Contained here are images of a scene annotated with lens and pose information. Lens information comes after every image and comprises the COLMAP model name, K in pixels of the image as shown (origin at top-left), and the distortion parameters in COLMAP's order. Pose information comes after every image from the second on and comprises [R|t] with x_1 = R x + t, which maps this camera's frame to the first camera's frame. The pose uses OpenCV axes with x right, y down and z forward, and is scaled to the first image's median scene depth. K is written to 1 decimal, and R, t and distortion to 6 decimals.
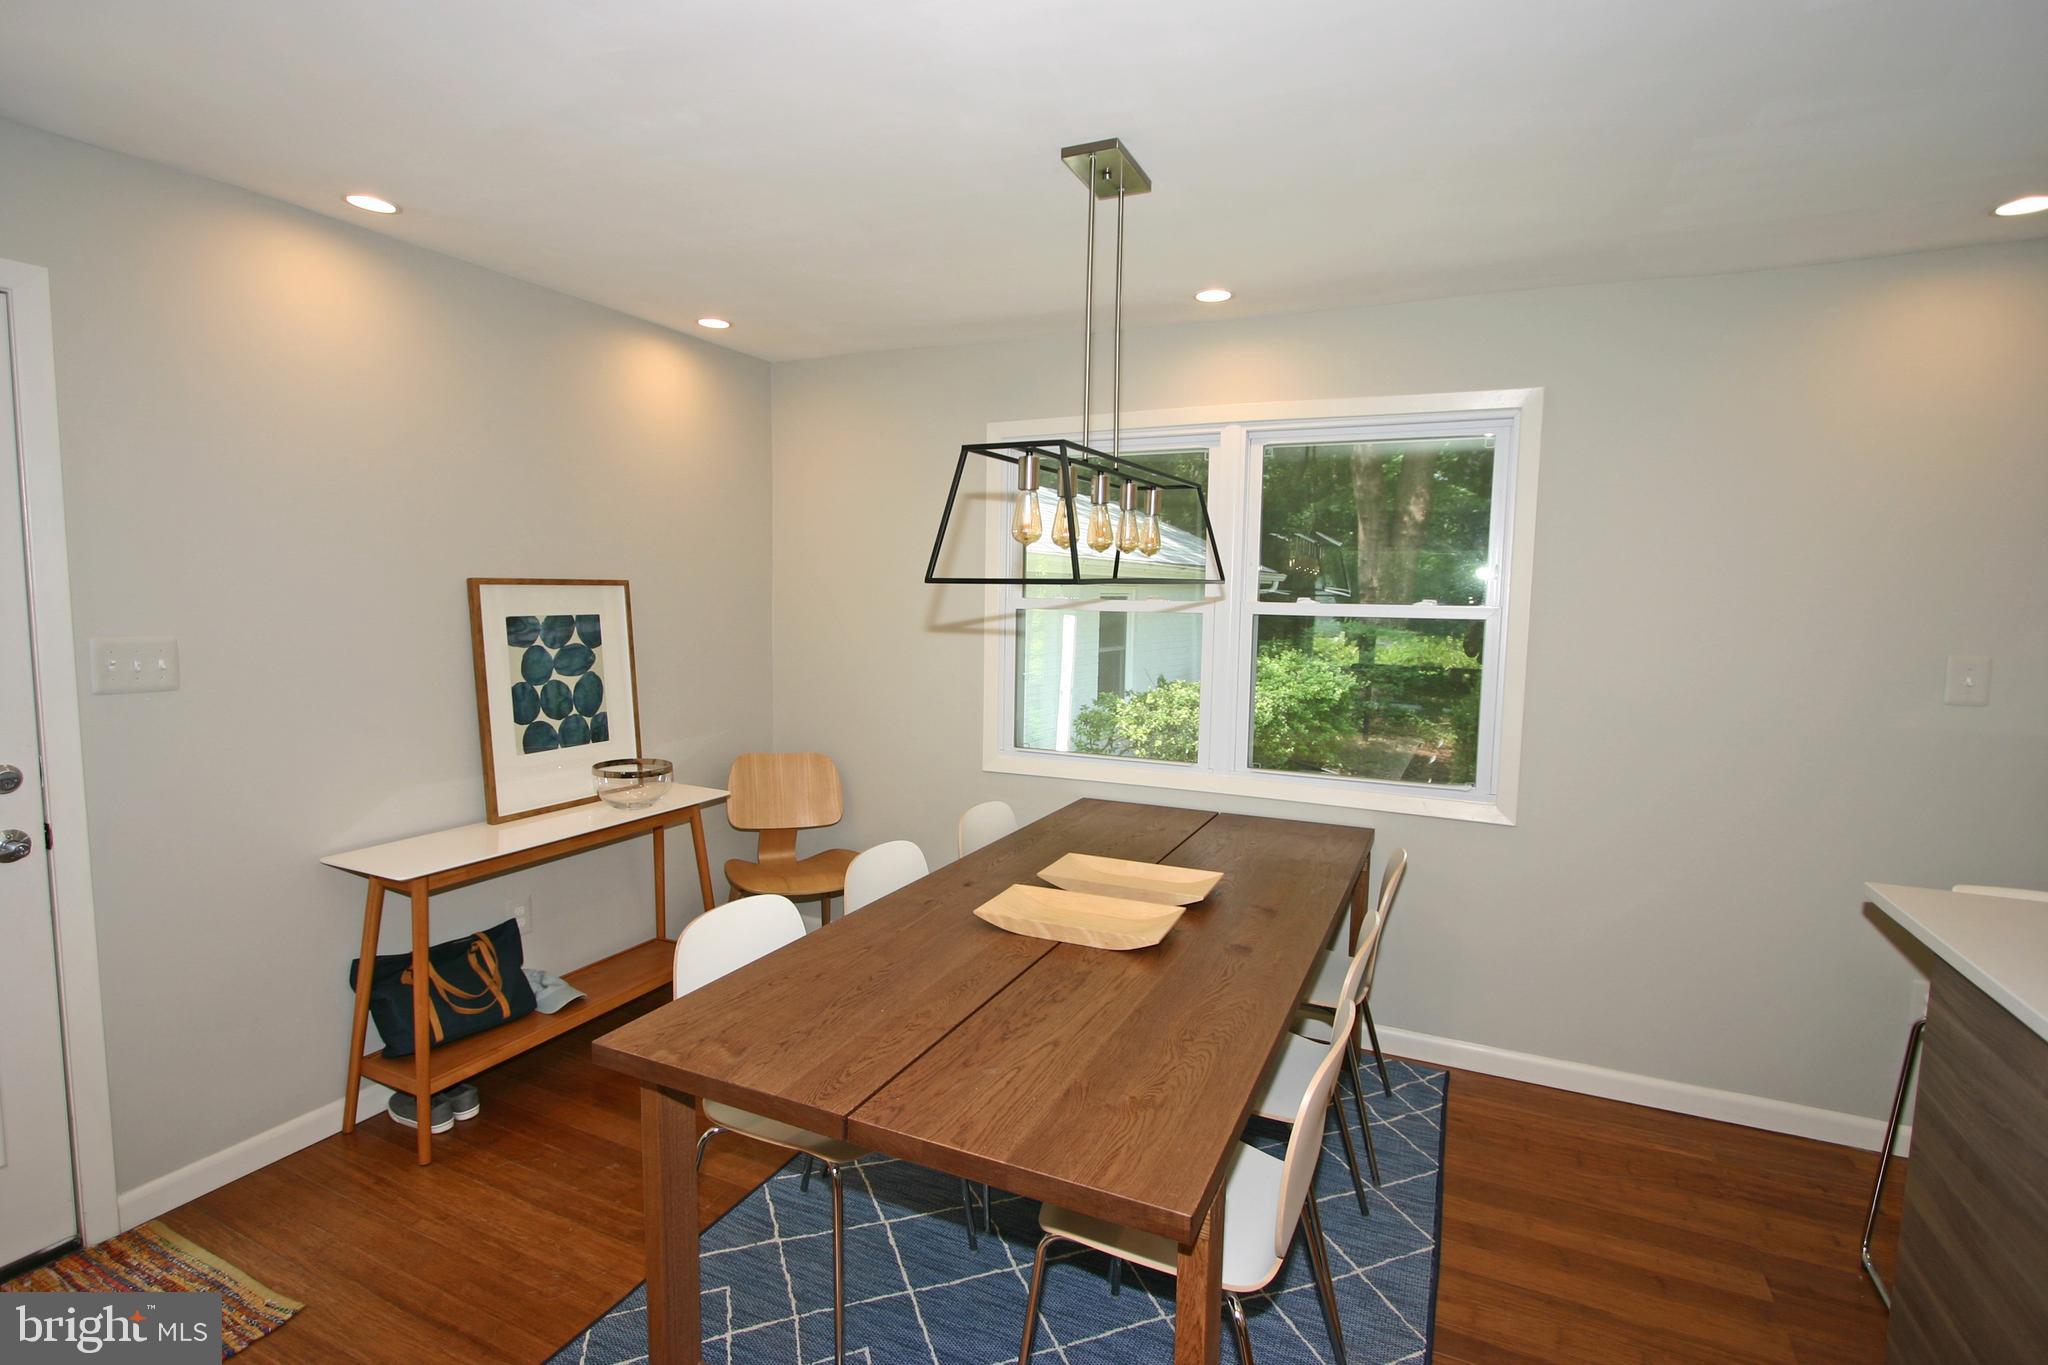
lens RADIAL K [[985.9, 0, 1015.2], [0, 985.9, 681.9], [0, 0, 1]] dist [-0.009509, 0.000352]
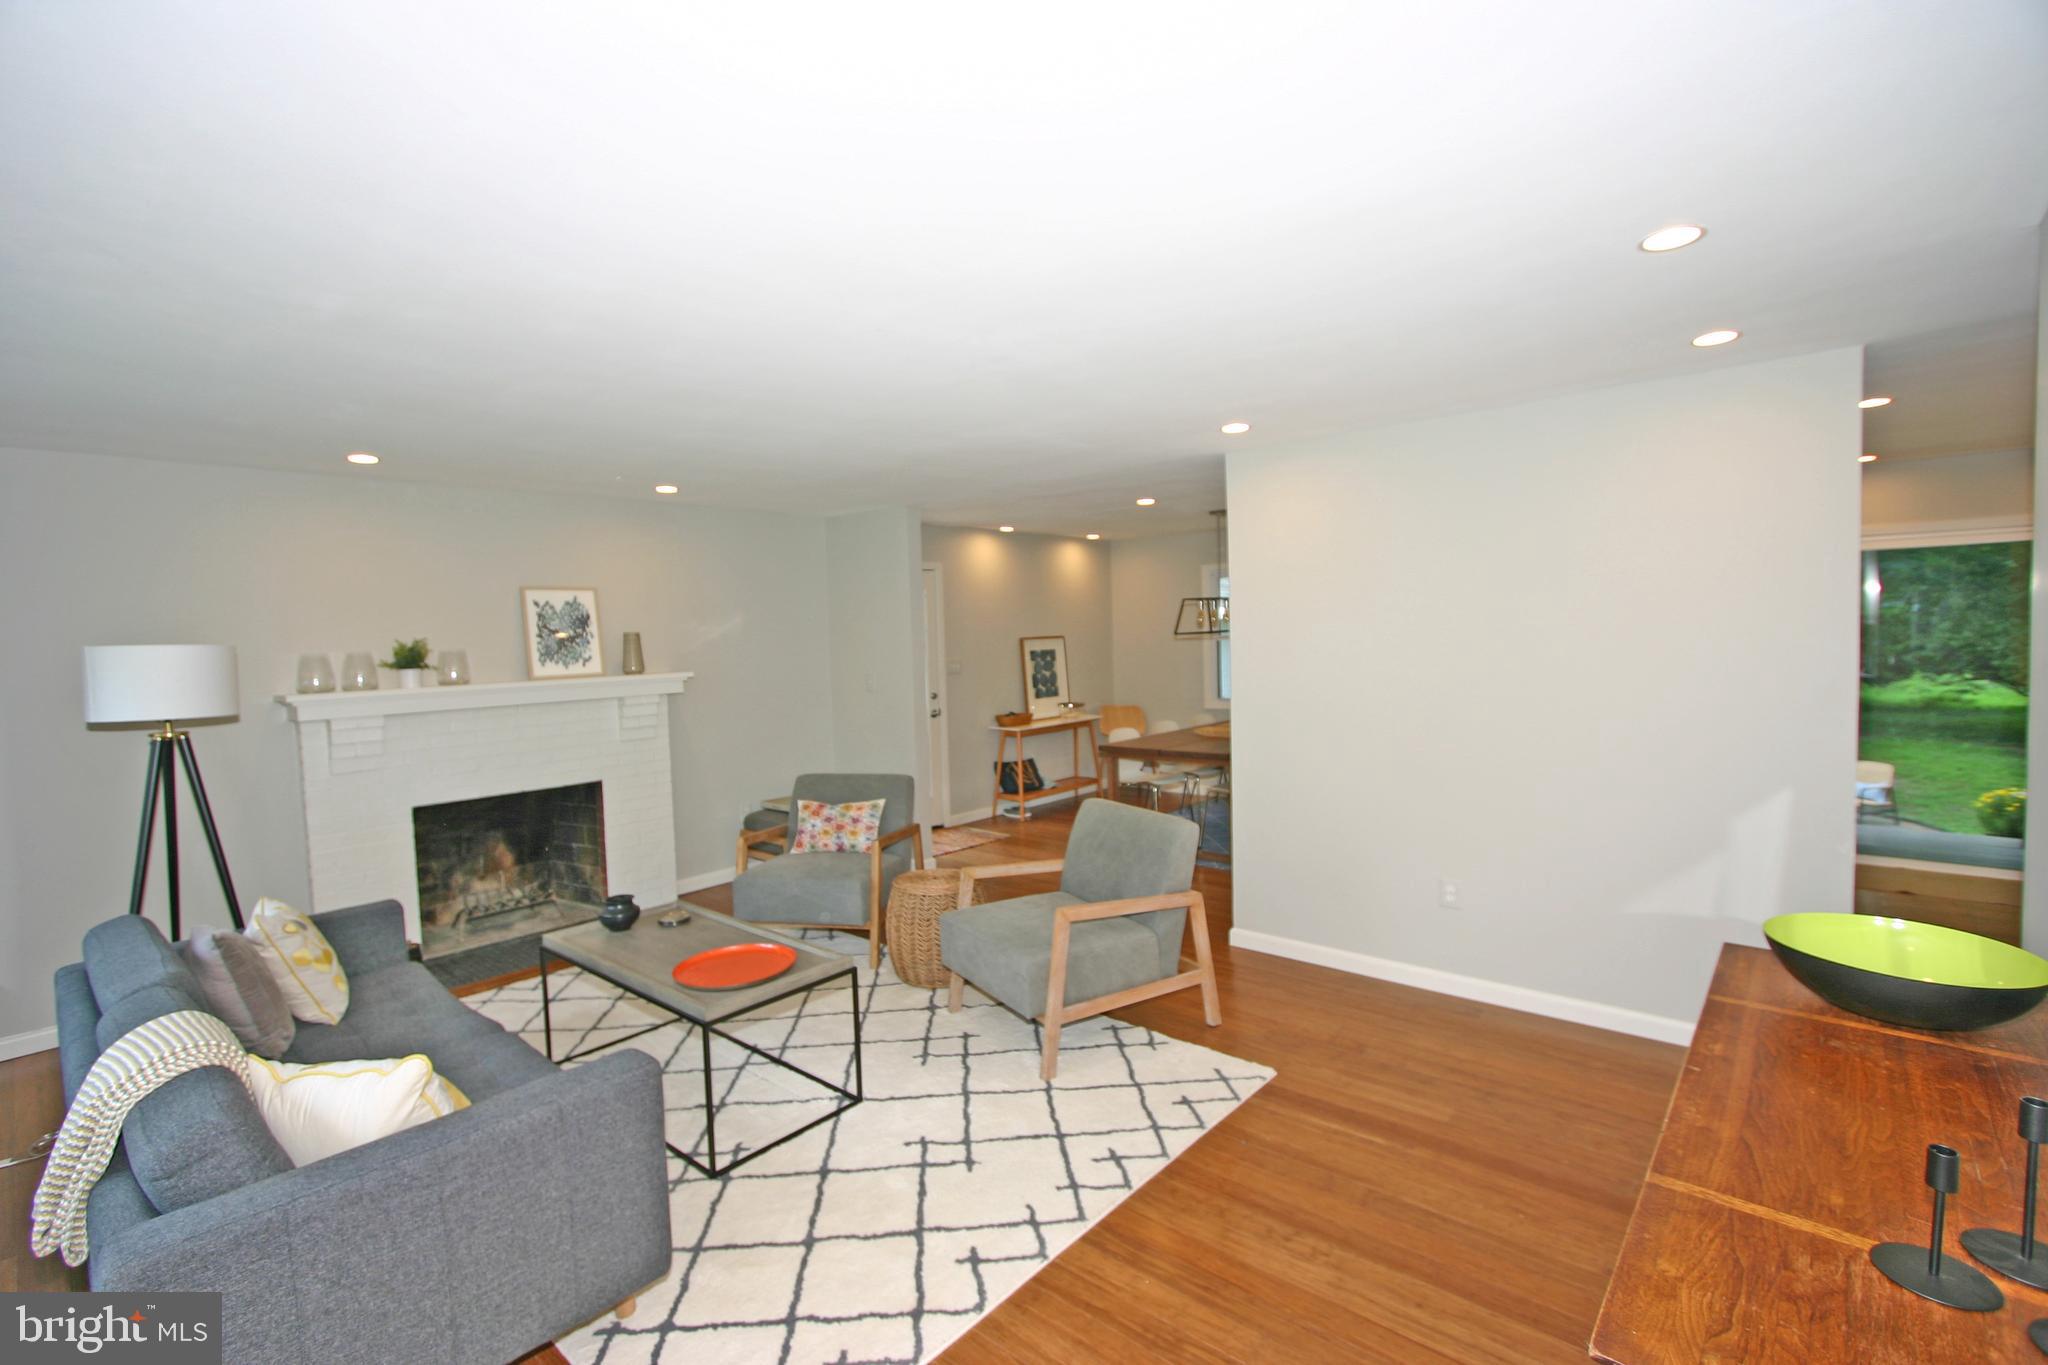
lens RADIAL K [[921.3, 0, 1019.7], [0, 921.3, 678.2], [0, 0, 1]] dist [-0.010894, 0.000409]
pose [[0.960976, -0.033242, -0.274626, 0.185701], [0.022167, 0.998815, -0.043334, 0.127902], [0.275741, 0.035555, 0.960574, -1.562542]]
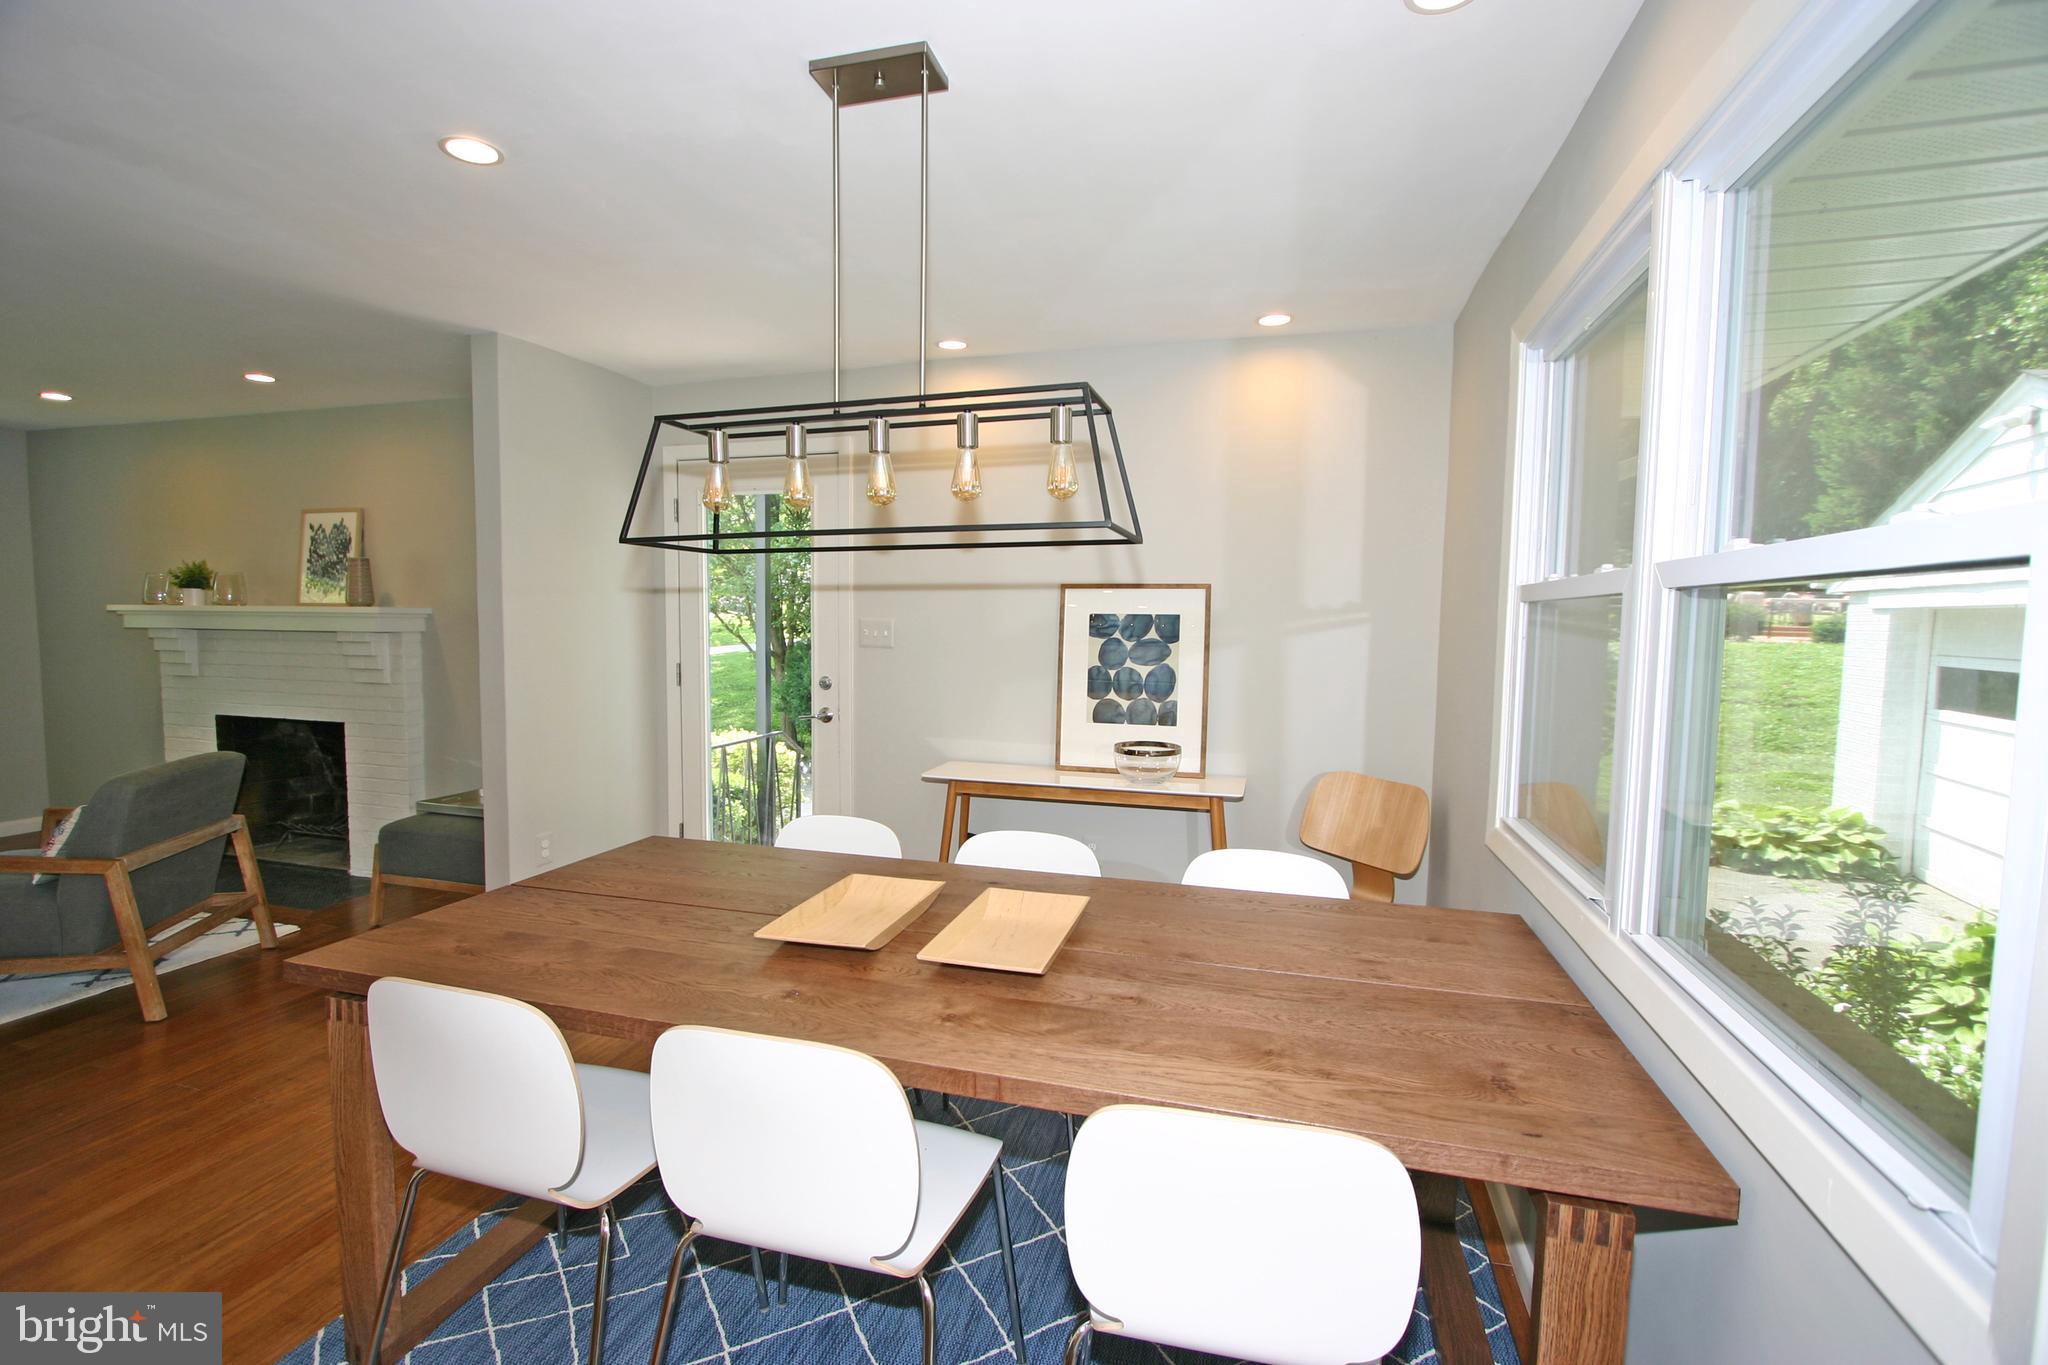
lens RADIAL K [[921.3, 0, 1013.6], [0, 921.3, 684.7], [0, 0, 1]] dist [-0.010894, 0.000409]
pose [[0.159735, 0.057707, -0.985472, 0.652738], [-0.101442, 0.993964, 0.041761, -0.014165], [0.981934, 0.093298, 0.164625, 0.702827]]
